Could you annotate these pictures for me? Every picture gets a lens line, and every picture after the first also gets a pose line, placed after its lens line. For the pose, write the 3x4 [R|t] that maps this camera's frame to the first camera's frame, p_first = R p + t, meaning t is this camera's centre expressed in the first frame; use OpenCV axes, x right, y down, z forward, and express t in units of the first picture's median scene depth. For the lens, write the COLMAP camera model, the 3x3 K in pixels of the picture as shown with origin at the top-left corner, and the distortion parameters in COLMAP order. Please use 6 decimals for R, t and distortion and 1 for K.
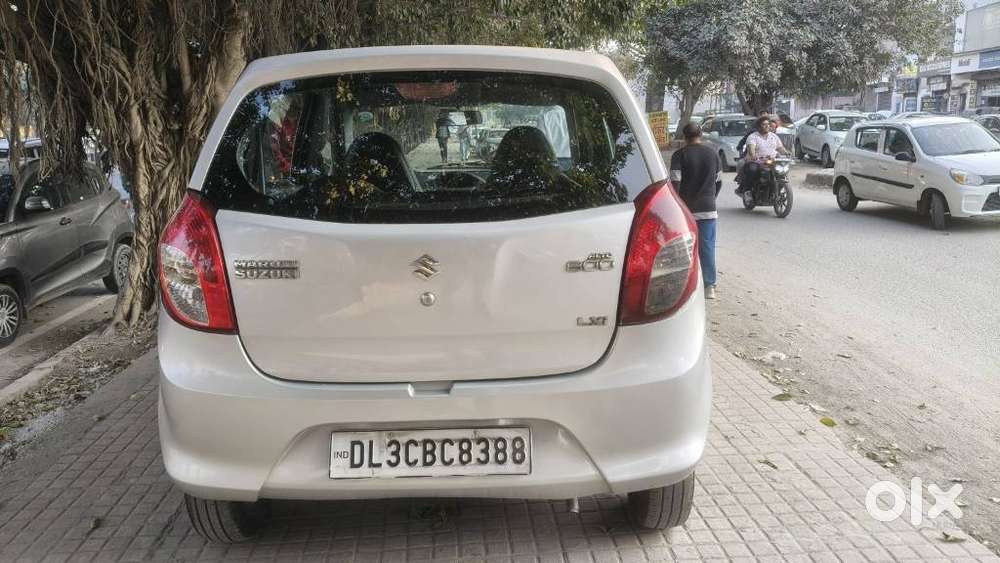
lens RADIAL K [[738.2, 0, 500.0], [0, 738.2, 278.1], [0, 0, 1]] dist [0.126619, -0.001763]
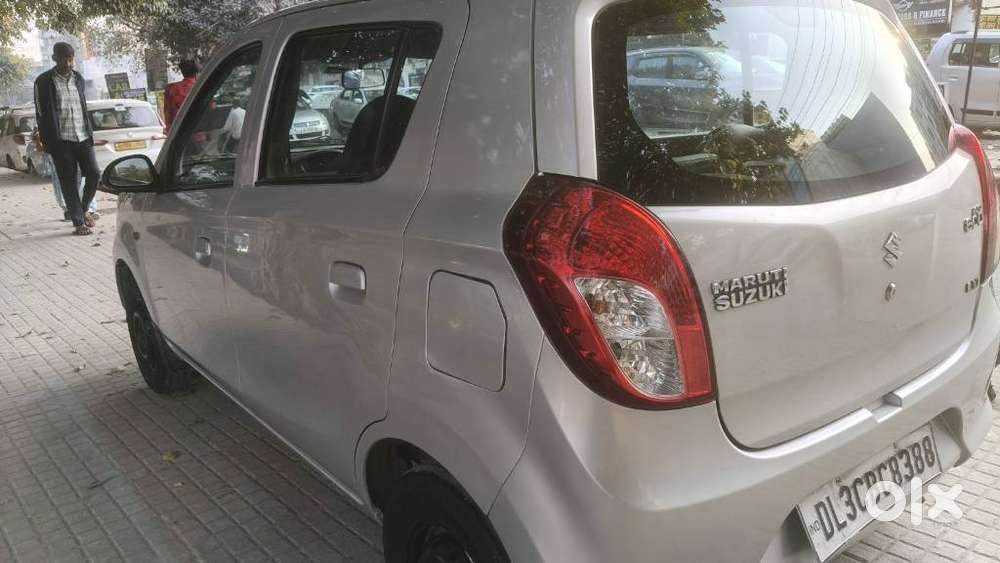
lens RADIAL K [[753.8, 0, 499.8], [0, 753.8, 289.6], [0, 0, 1]] dist [0.005471, -0.055533]
pose [[0.816003, -0.170396, 0.552362, -0.811347], [0.145812, 0.985341, 0.088556, -0.094757], [-0.559355, 0.008280, 0.828887, 0.568187]]
